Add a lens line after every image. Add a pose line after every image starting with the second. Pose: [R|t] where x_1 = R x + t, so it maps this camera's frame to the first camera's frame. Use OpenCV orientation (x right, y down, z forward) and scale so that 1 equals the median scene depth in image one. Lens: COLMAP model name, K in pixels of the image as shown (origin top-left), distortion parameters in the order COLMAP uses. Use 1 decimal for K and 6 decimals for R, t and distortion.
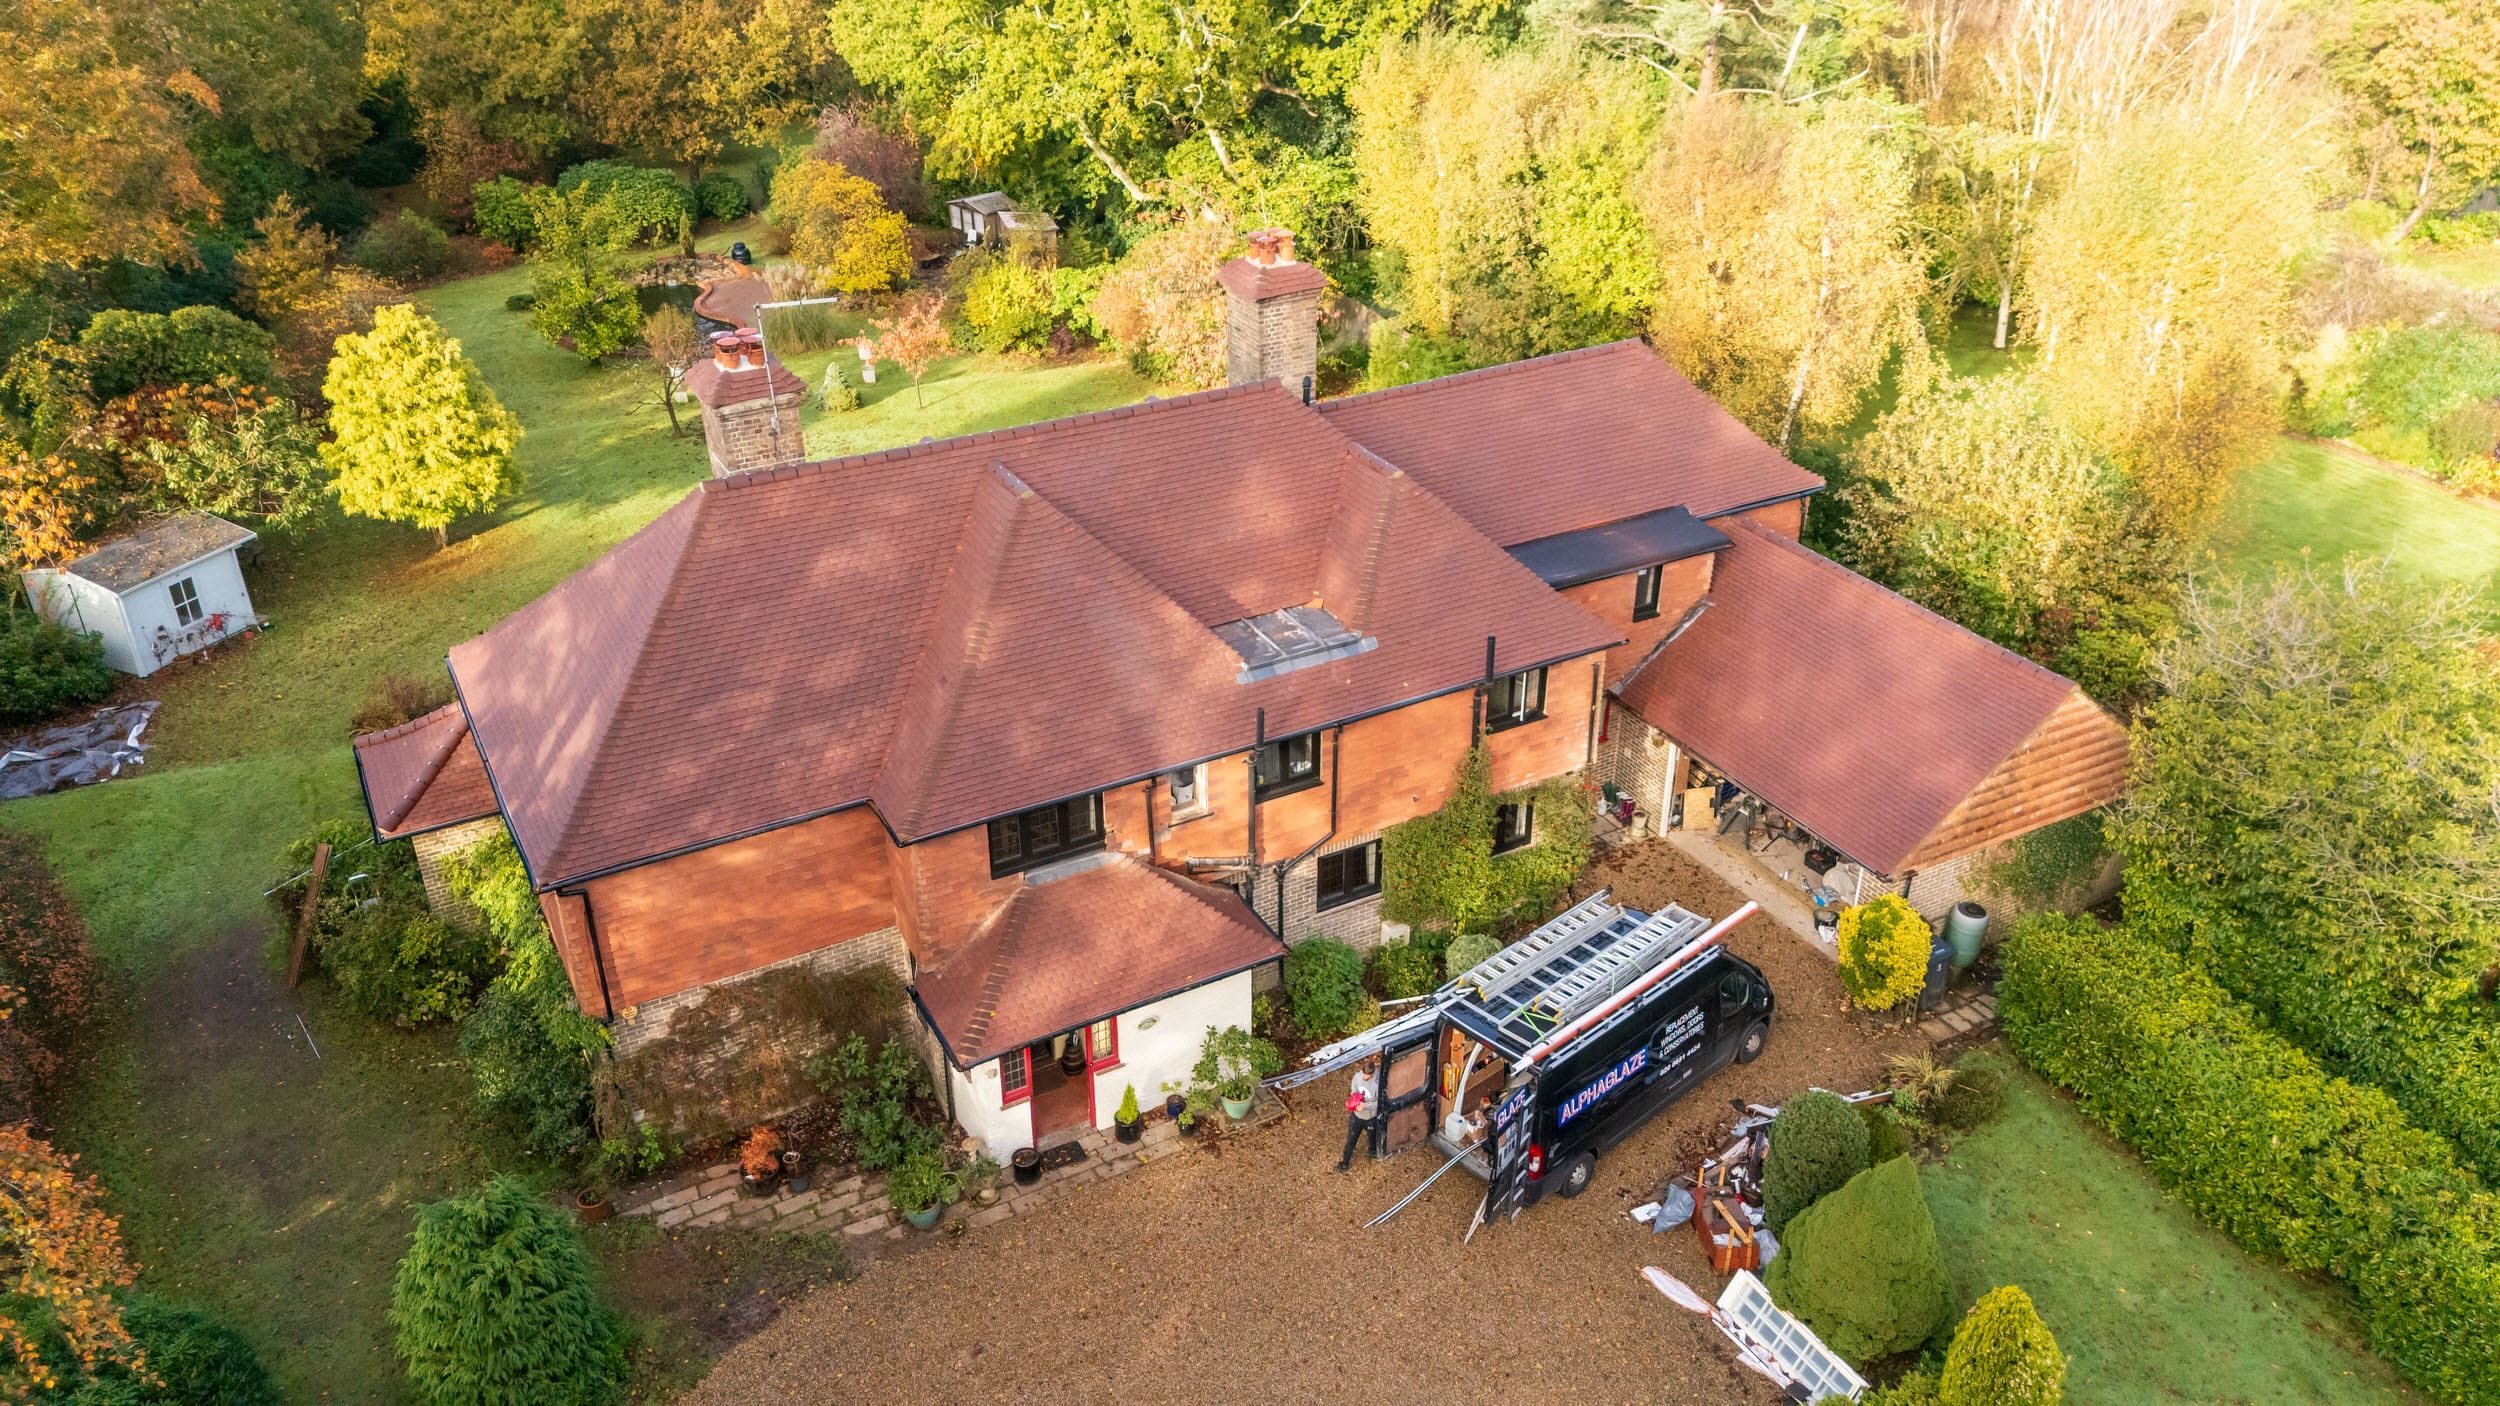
lens RADIAL K [[1803.6, 0, 1244.1], [0, 1803.6, 706.6], [0, 0, 1]] dist [0.045084, -0.007977]
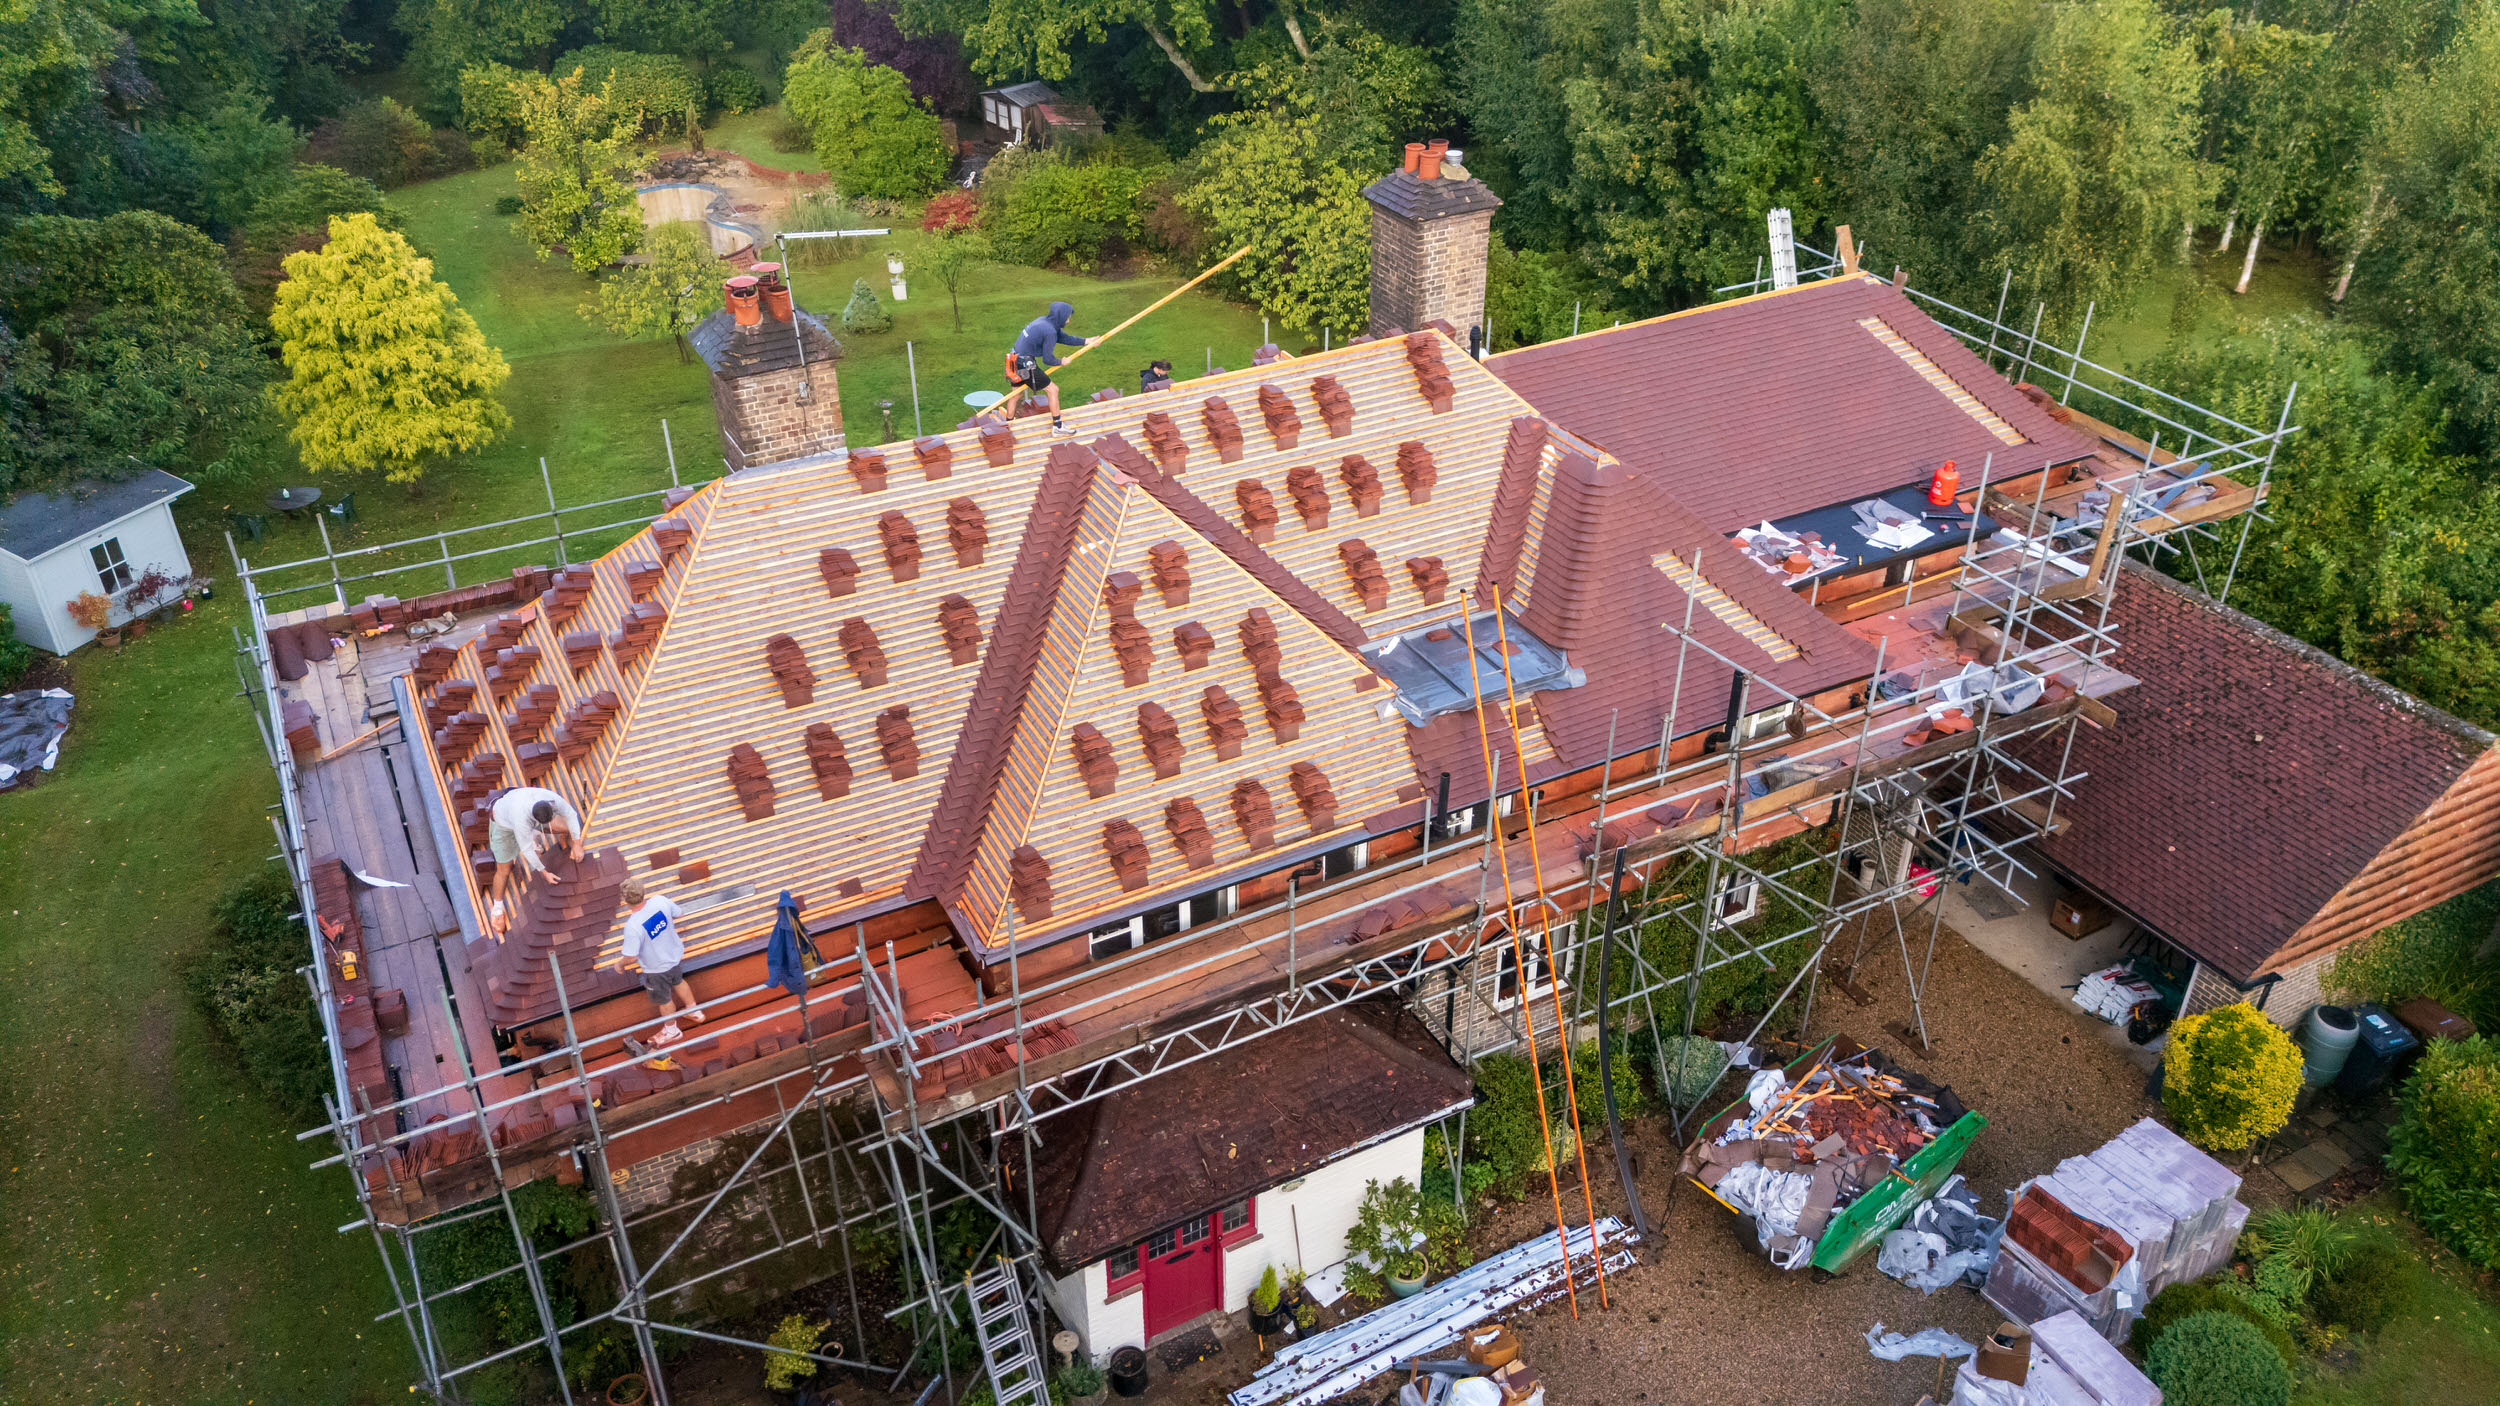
lens RADIAL K [[1803.6, 0, 1244.1], [0, 1803.6, 706.6], [0, 0, 1]] dist [0.045084, -0.007977]
pose [[0.999945, 0.005793, -0.008732, -0.058044], [-0.005310, 0.998508, 0.054354, -0.057871], [0.009034, -0.054305, 0.998484, 0.205476]]
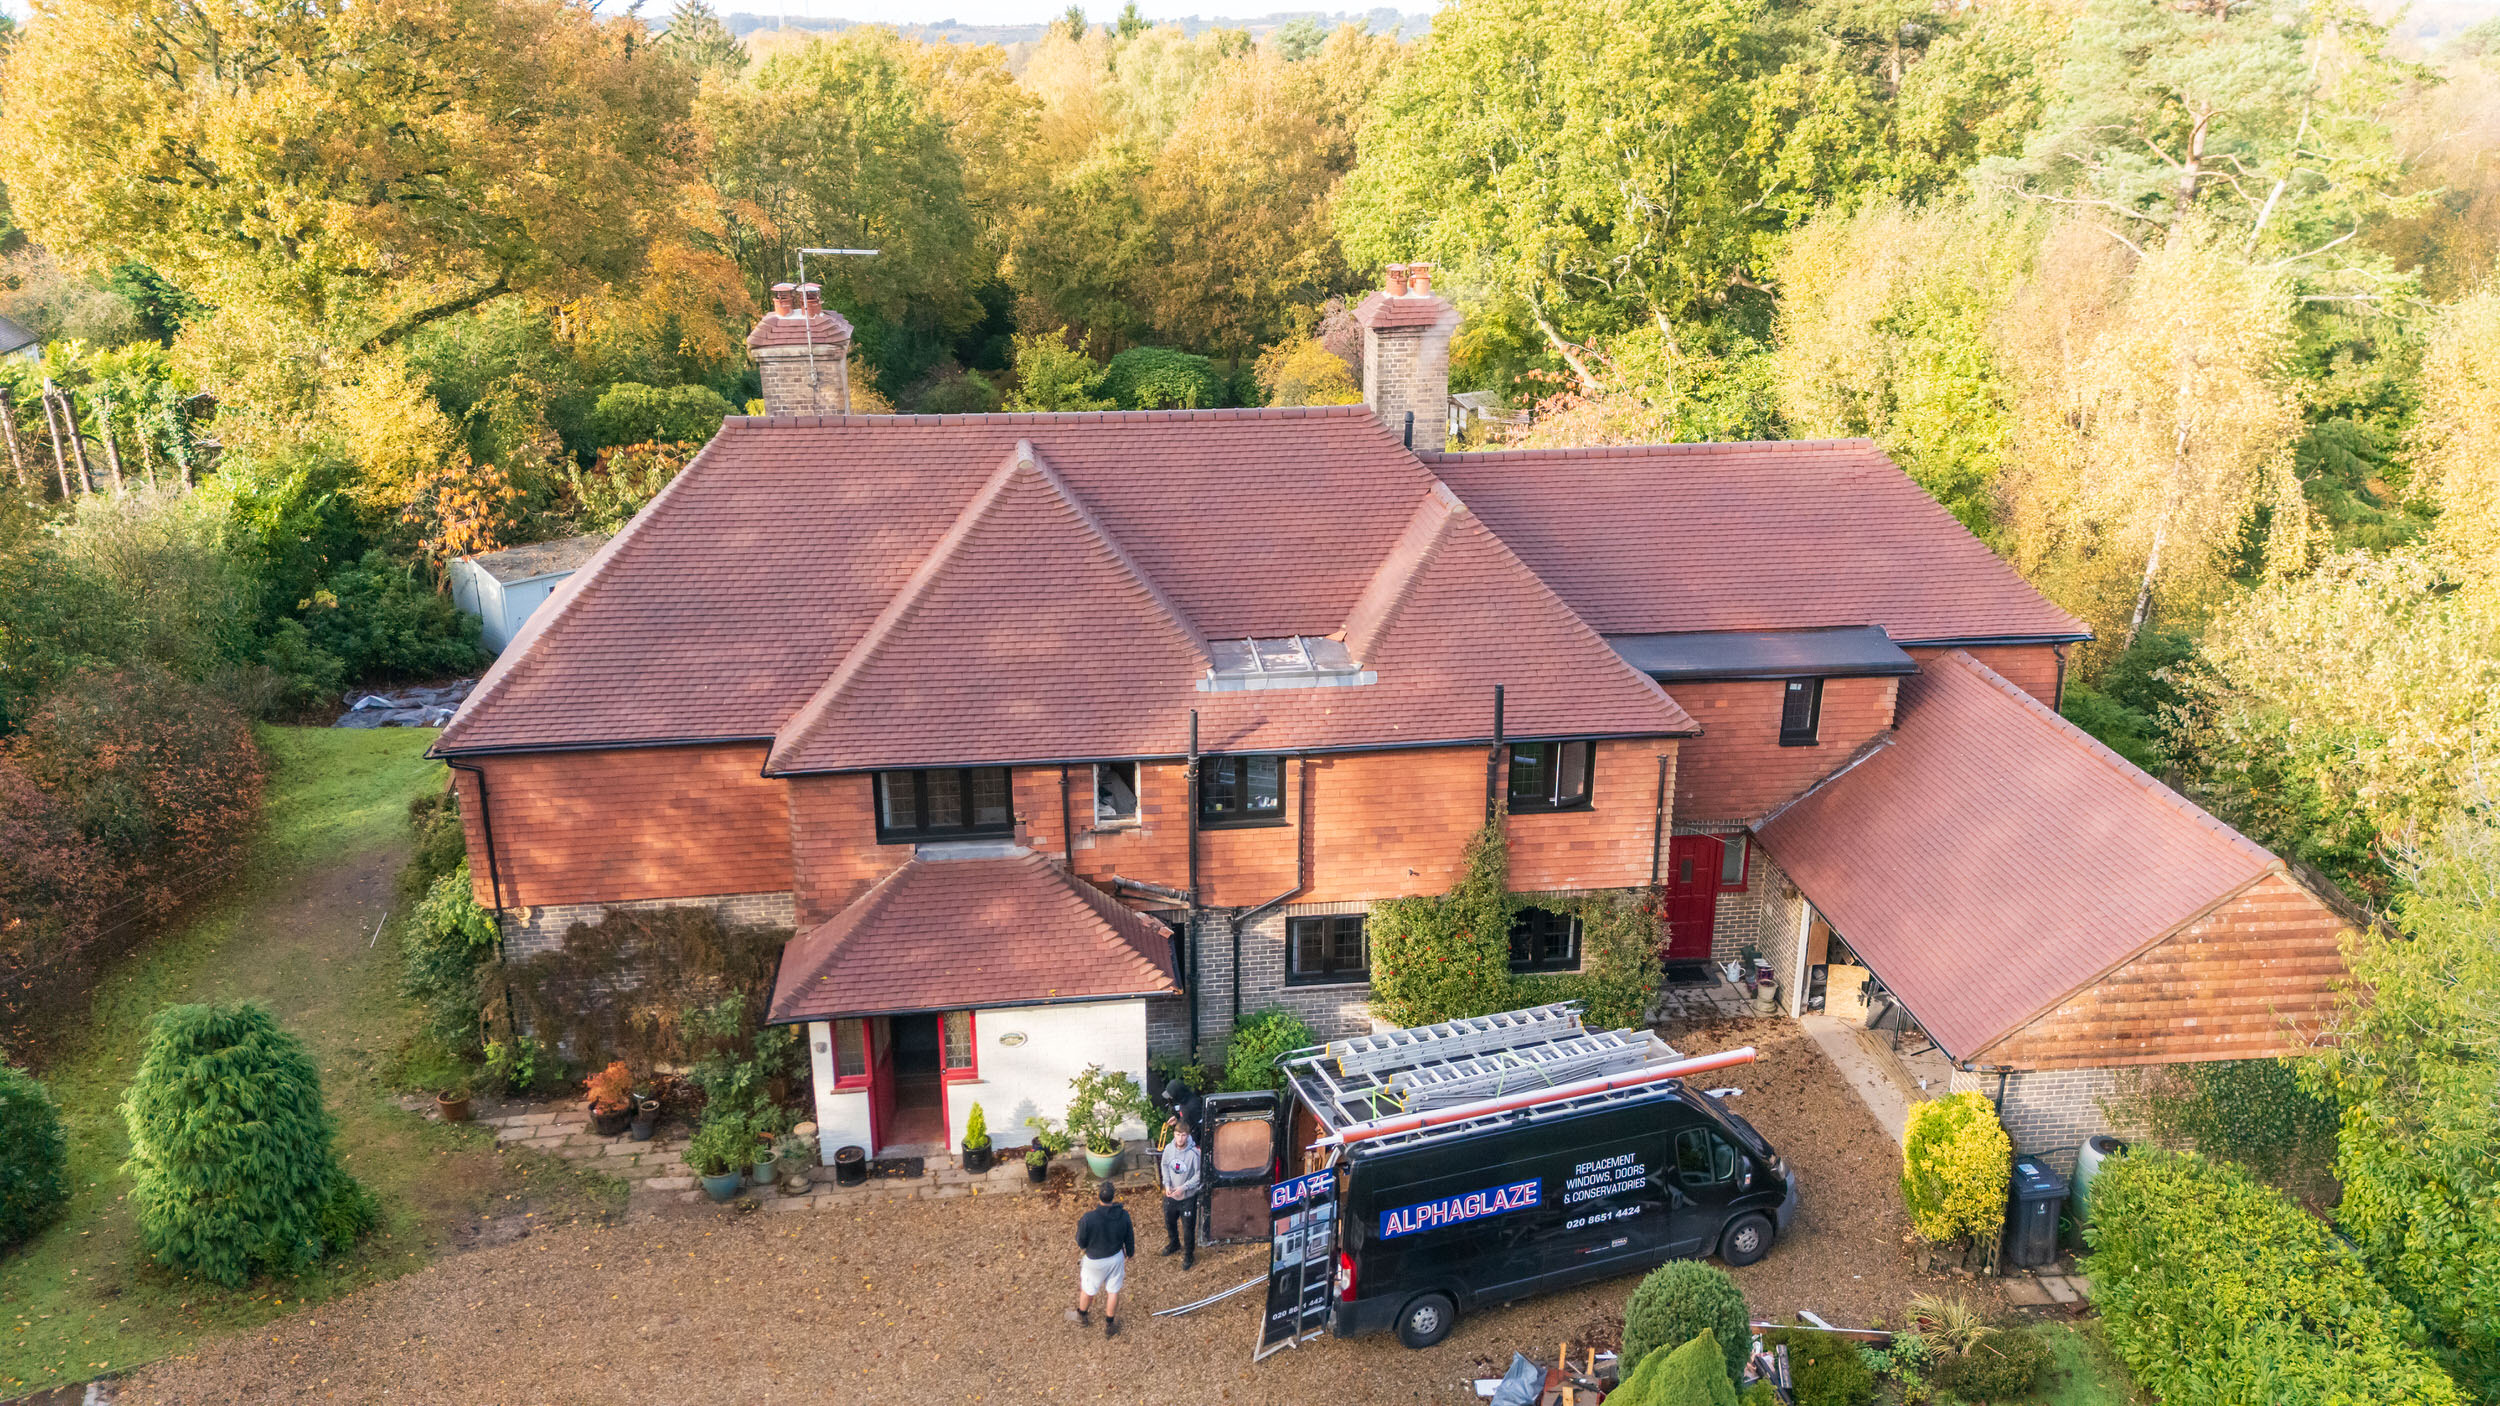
lens RADIAL K [[1803.6, 0, 1244.1], [0, 1803.6, 706.6], [0, 0, 1]] dist [0.045084, -0.007977]
pose [[0.931827, 0.134445, -0.337080, 0.280216], [-0.183297, 0.976020, -0.117420, 0.083675], [0.313210, 0.171201, 0.934125, 0.146955]]
